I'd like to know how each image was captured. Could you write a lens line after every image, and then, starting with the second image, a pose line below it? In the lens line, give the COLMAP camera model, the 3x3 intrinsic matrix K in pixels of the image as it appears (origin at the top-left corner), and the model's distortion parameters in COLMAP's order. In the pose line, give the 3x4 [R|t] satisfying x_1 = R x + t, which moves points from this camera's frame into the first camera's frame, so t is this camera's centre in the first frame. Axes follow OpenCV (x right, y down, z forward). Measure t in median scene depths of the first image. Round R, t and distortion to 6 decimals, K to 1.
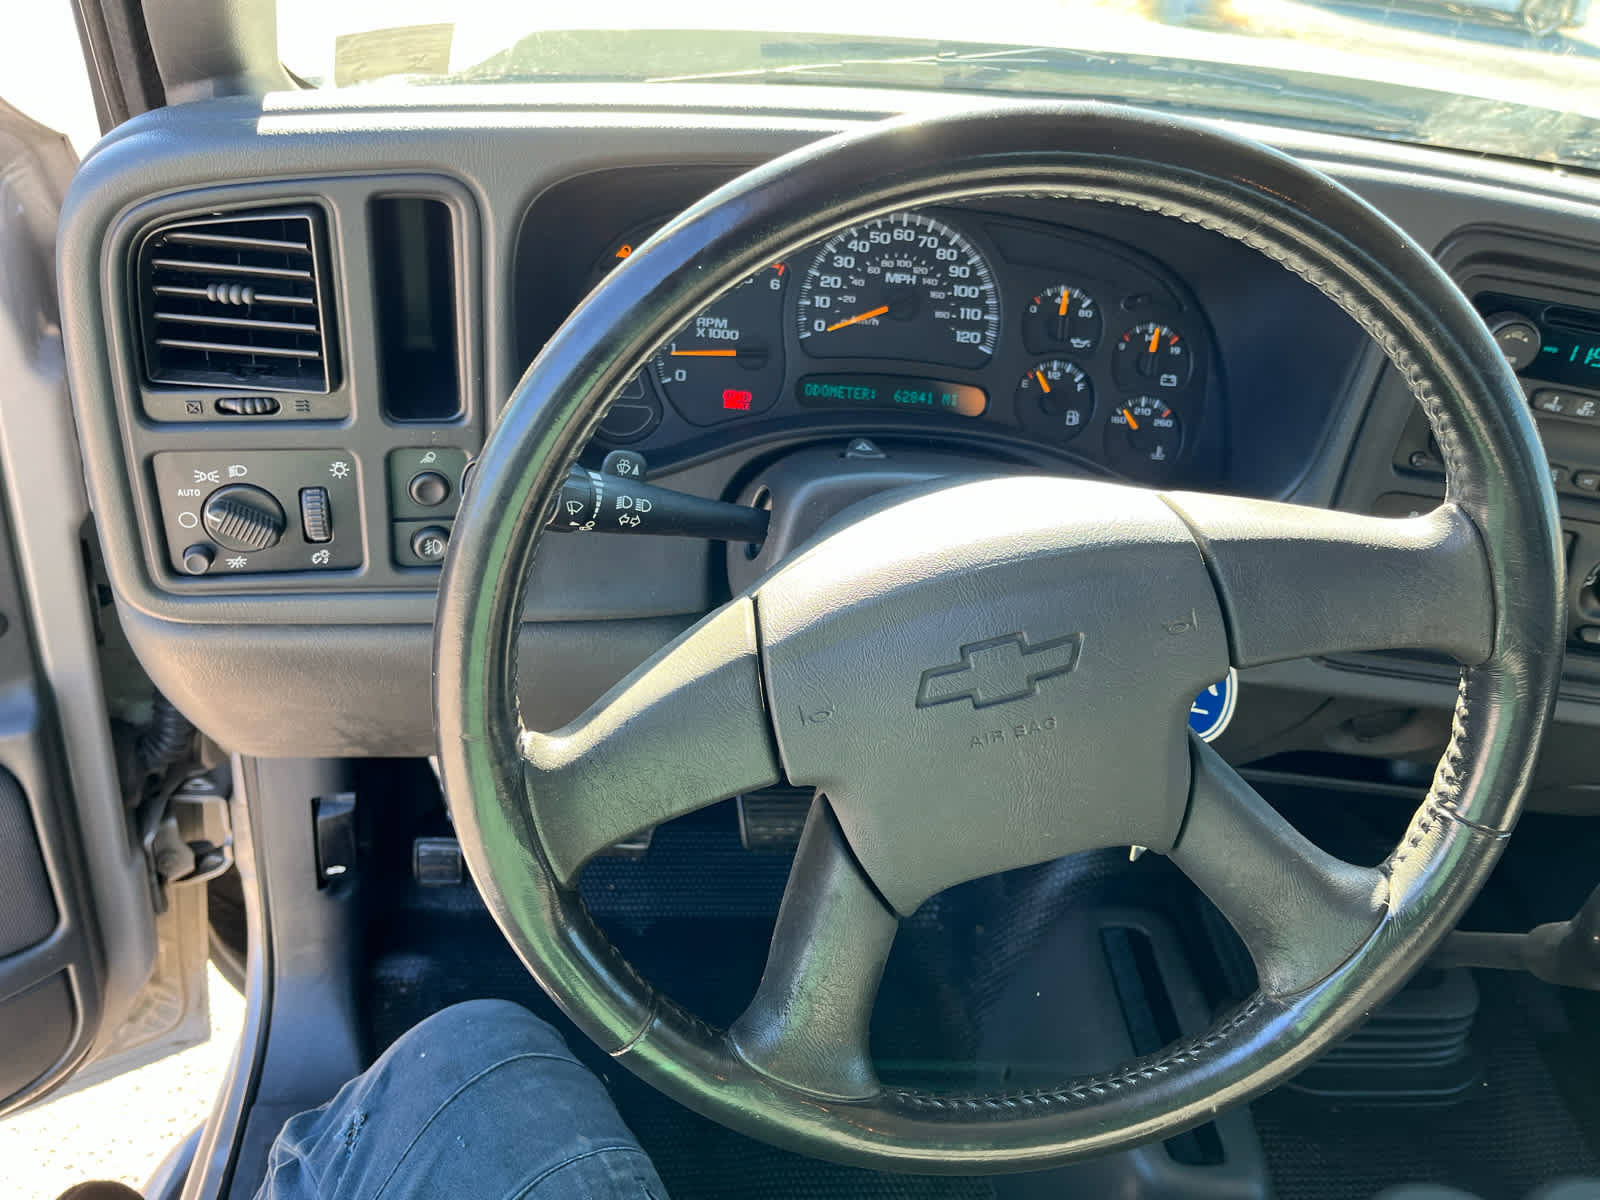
lens RADIAL K [[1231.4, 0, 791.0], [0, 1231.4, 595.2], [0, 0, 1]] dist [0.084579, -0.133652]
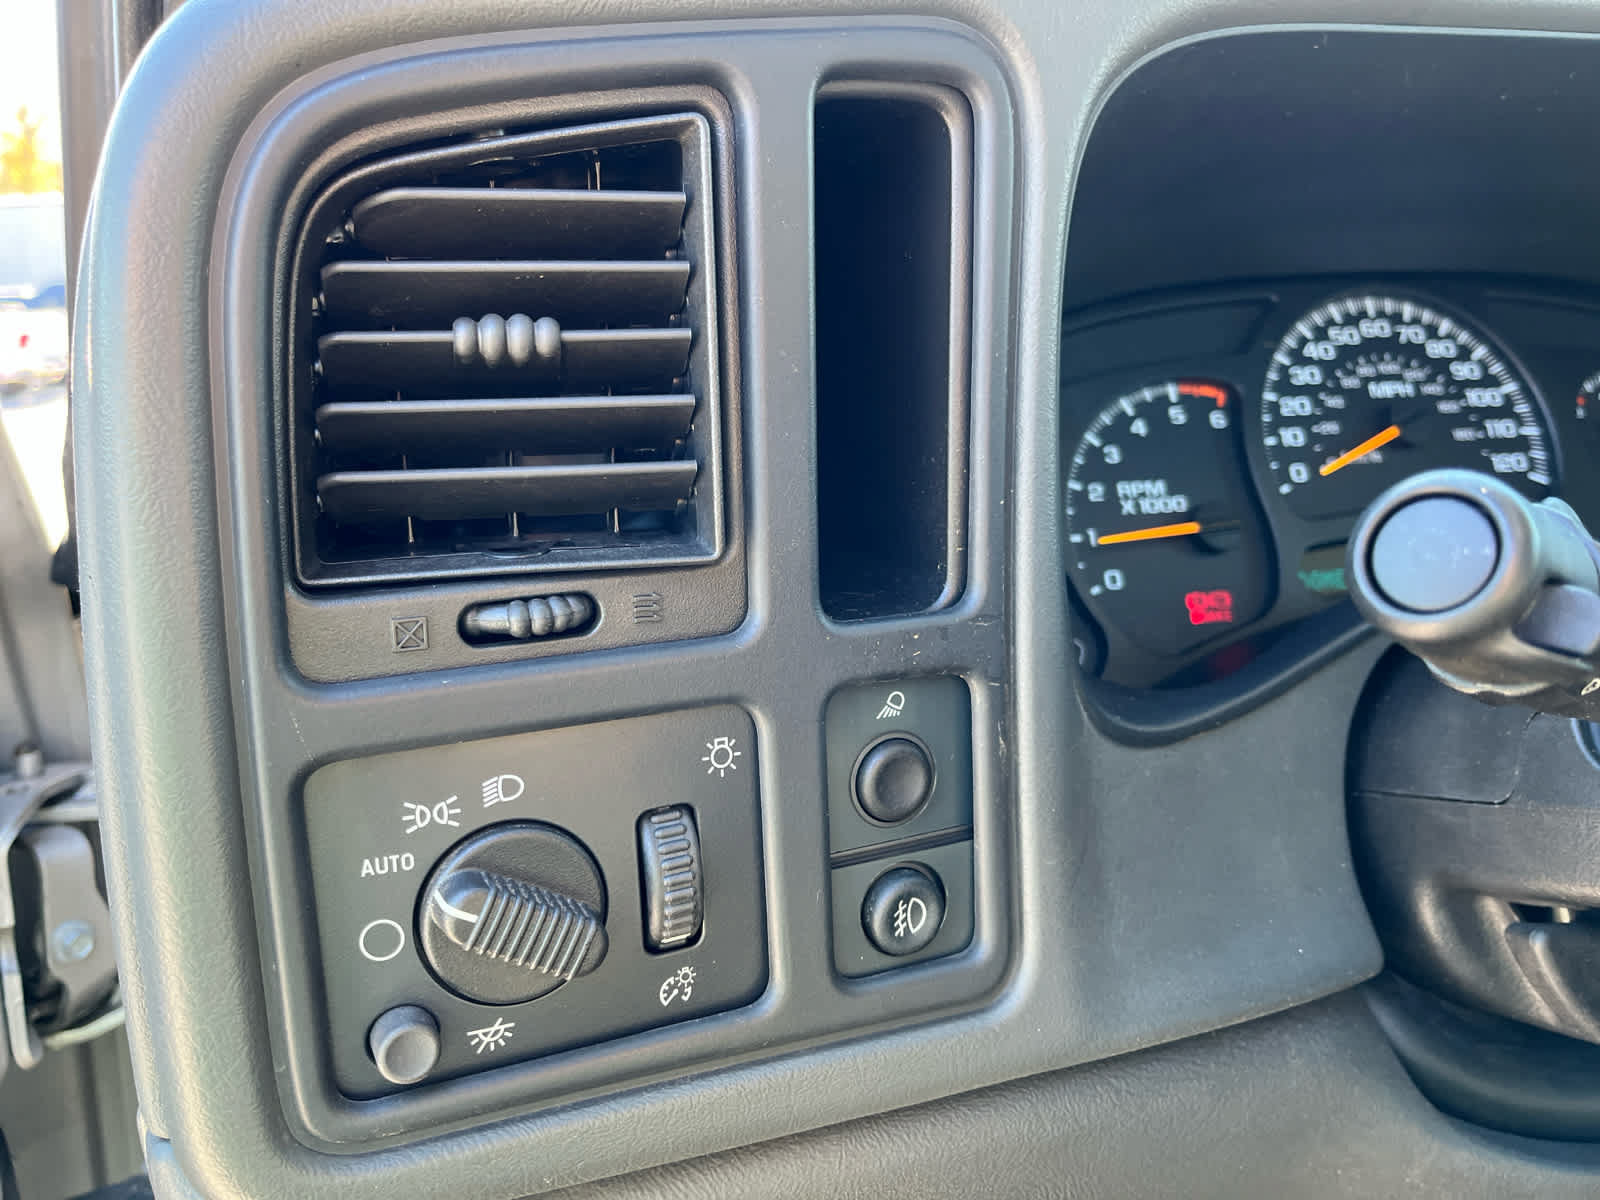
lens RADIAL K [[1274.2, 0, 800.0], [0, 1274.2, 600.0], [0, 0, 1]] dist [-0.003880, -0.000977]
pose [[0.977665, -0.161539, 0.134448, -0.310693], [0.198757, 0.918574, -0.341638, 0.003578], [-0.068312, 0.360730, 0.930165, 0.459738]]
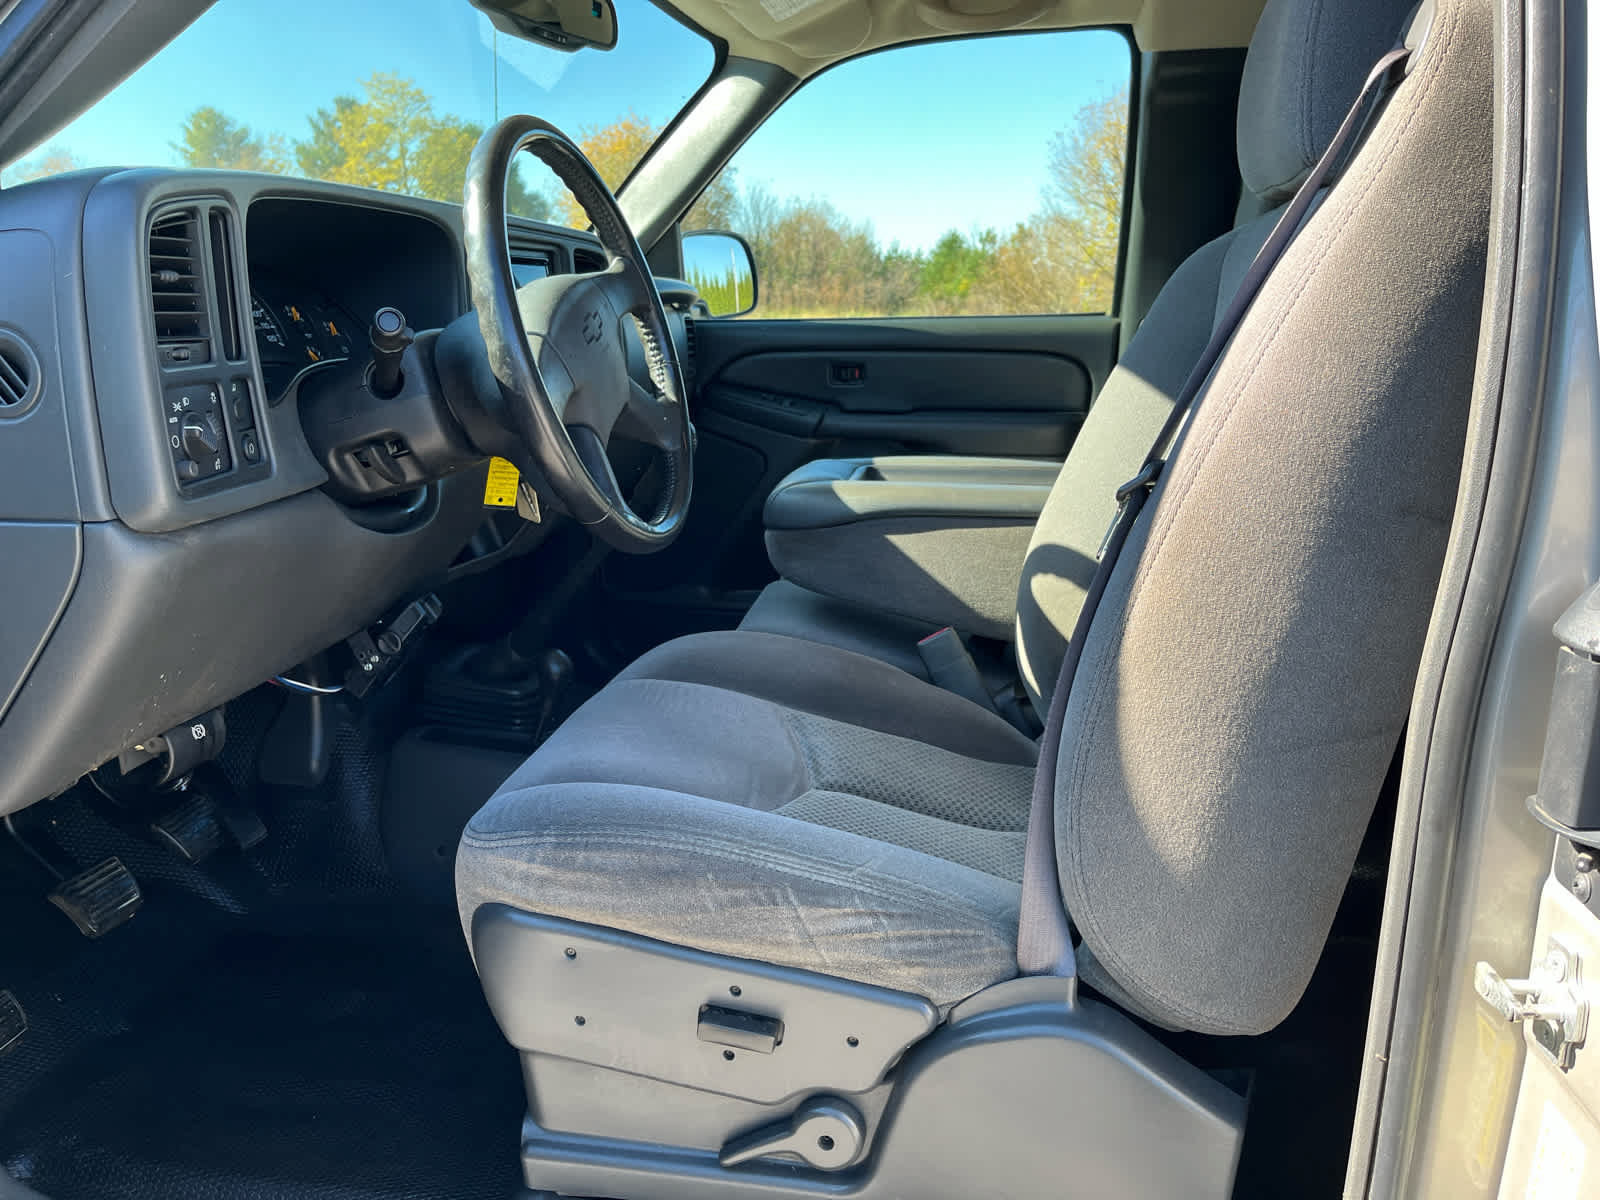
lens RADIAL K [[1221.2, 0, 804.4], [0, 1221.2, 607.0], [0, 0, 1]] dist [0.060977, -0.083409]
pose [[0.238939, -0.339635, 0.909701, -1.331604], [0.542303, 0.823797, 0.165124, 0.205086], [-0.805491, 0.453880, 0.381022, -0.039322]]
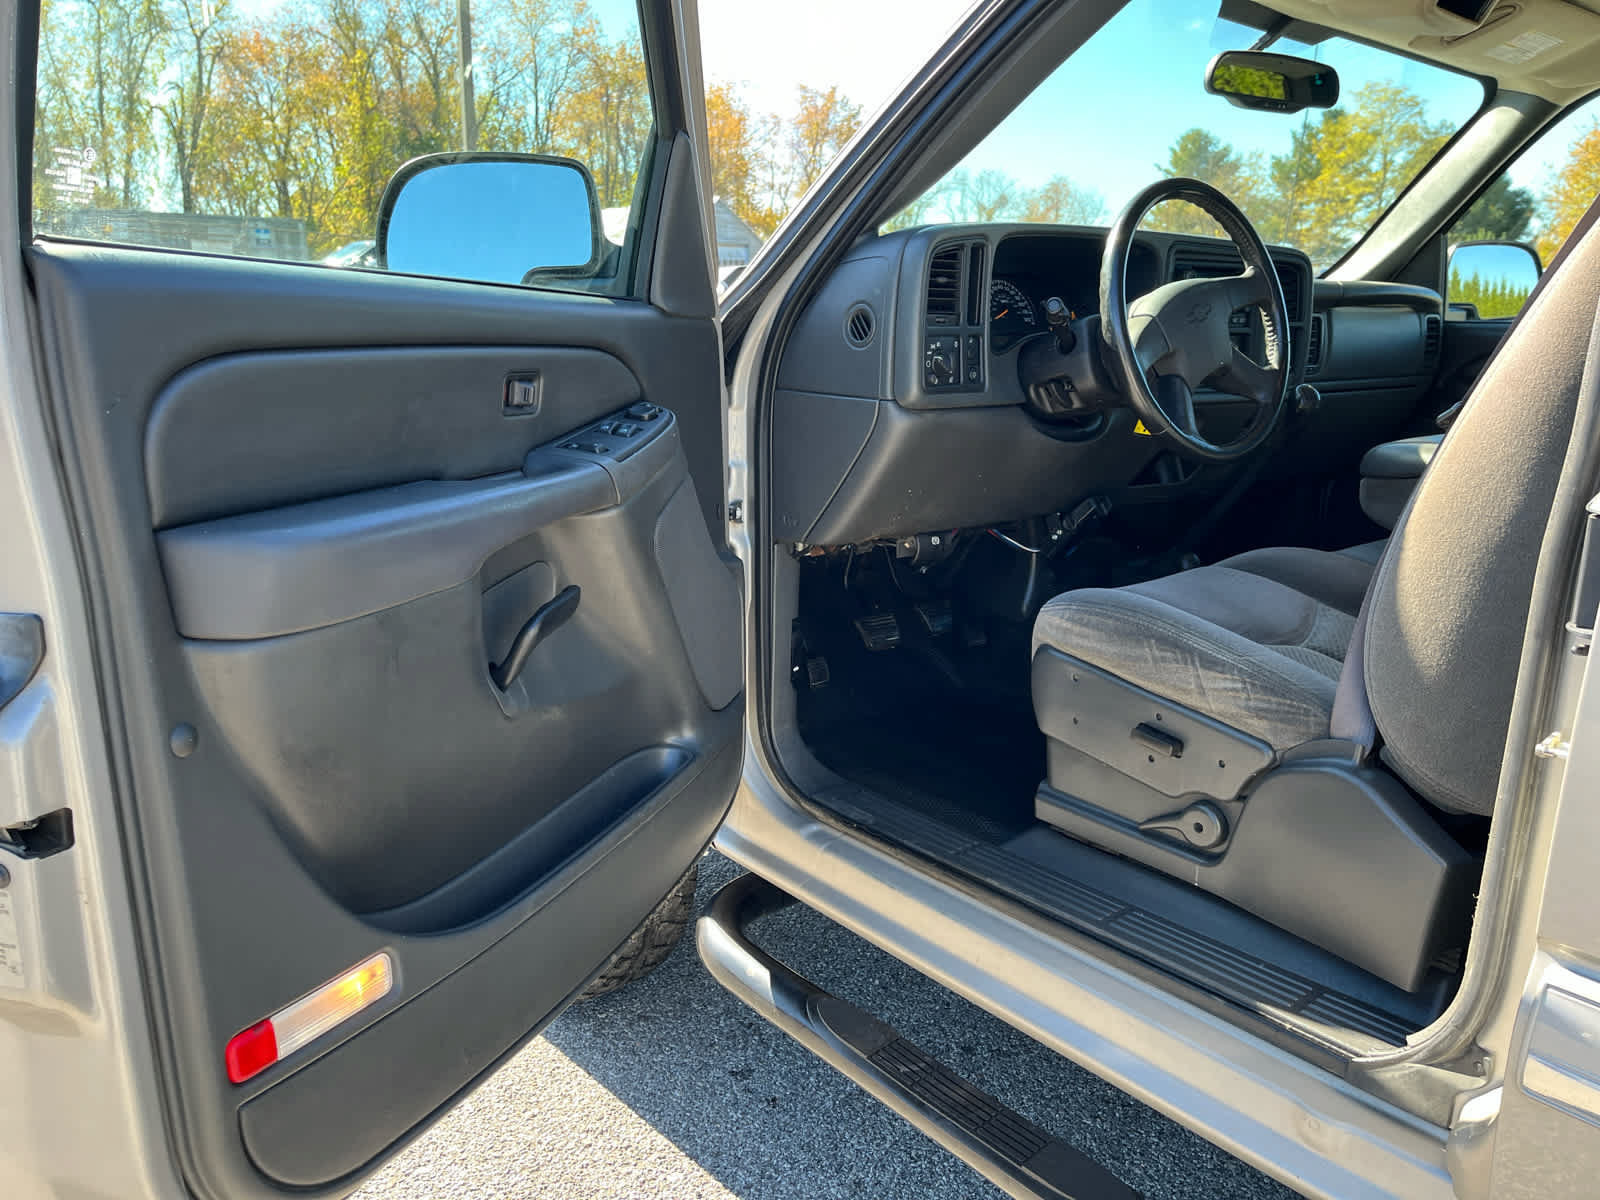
lens RADIAL K [[1231.4, 0, 791.0], [0, 1231.4, 595.2], [0, 0, 1]] dist [0.084579, -0.133652]
pose [[0.818923, -0.221808, 0.529307, -1.866145], [0.367012, 0.911456, -0.185877, 0.659339], [-0.441210, 0.346481, 0.827819, -0.806914]]
